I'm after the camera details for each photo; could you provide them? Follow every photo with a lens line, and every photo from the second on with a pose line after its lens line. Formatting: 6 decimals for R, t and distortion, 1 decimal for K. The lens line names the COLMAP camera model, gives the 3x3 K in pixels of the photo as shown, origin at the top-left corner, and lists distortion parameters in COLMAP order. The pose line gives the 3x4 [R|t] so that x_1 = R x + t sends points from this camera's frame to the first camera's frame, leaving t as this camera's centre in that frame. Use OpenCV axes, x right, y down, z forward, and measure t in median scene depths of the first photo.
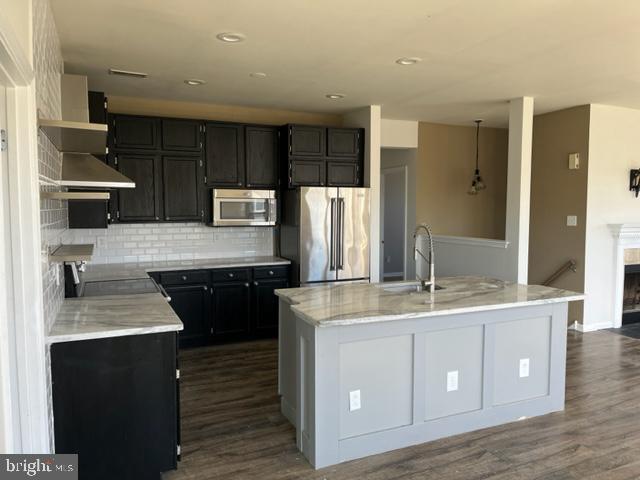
lens RADIAL K [[486.0, 0, 316.6], [0, 486.0, 239.2], [0, 0, 1]] dist [0.064291, -0.086279]
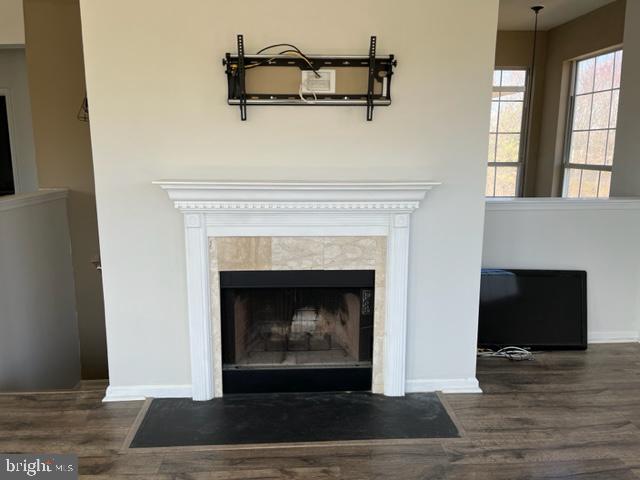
lens RADIAL K [[448.8, 0, 312.7], [0, 448.8, 228.8], [0, 0, 1]] dist [0.038054, -0.006205]
pose [[0.940174, 0.062784, -0.334861, 0.970468], [-0.027123, 0.993547, 0.110131, -0.040898], [0.339614, -0.094460, 0.935810, 0.735115]]
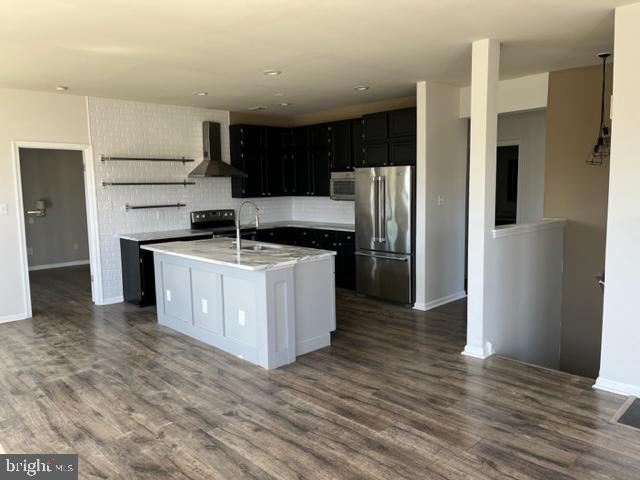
lens RADIAL K [[486.0, 0, 318.2], [0, 486.0, 238.1], [0, 0, 1]] dist [0.064291, -0.086279]
pose [[0.337674, 0.100273, -0.935907, 1.090282], [-0.047909, 0.994852, 0.089303, -0.039299], [0.940043, 0.014683, 0.340739, 0.507876]]
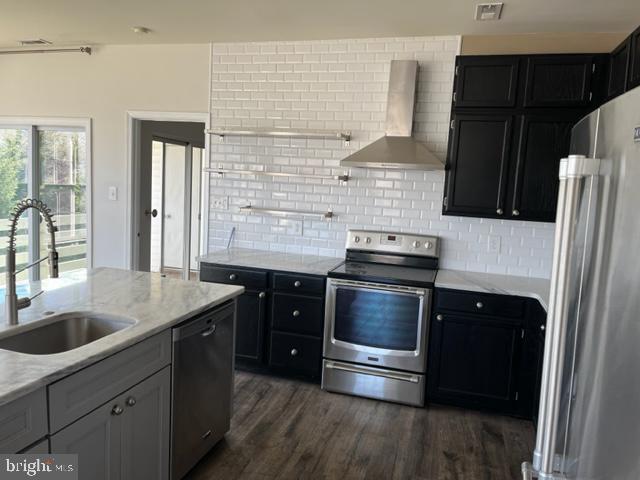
lens RADIAL K [[486.0, 0, 321.7], [0, 486.0, 236.5], [0, 0, 1]] dist [0.064291, -0.086279]
pose [[-0.637425, 0.056937, -0.768406, 0.296230], [-0.105828, 0.981346, 0.160504, -0.080079], [0.763210, 0.183628, -0.619508, 1.083097]]
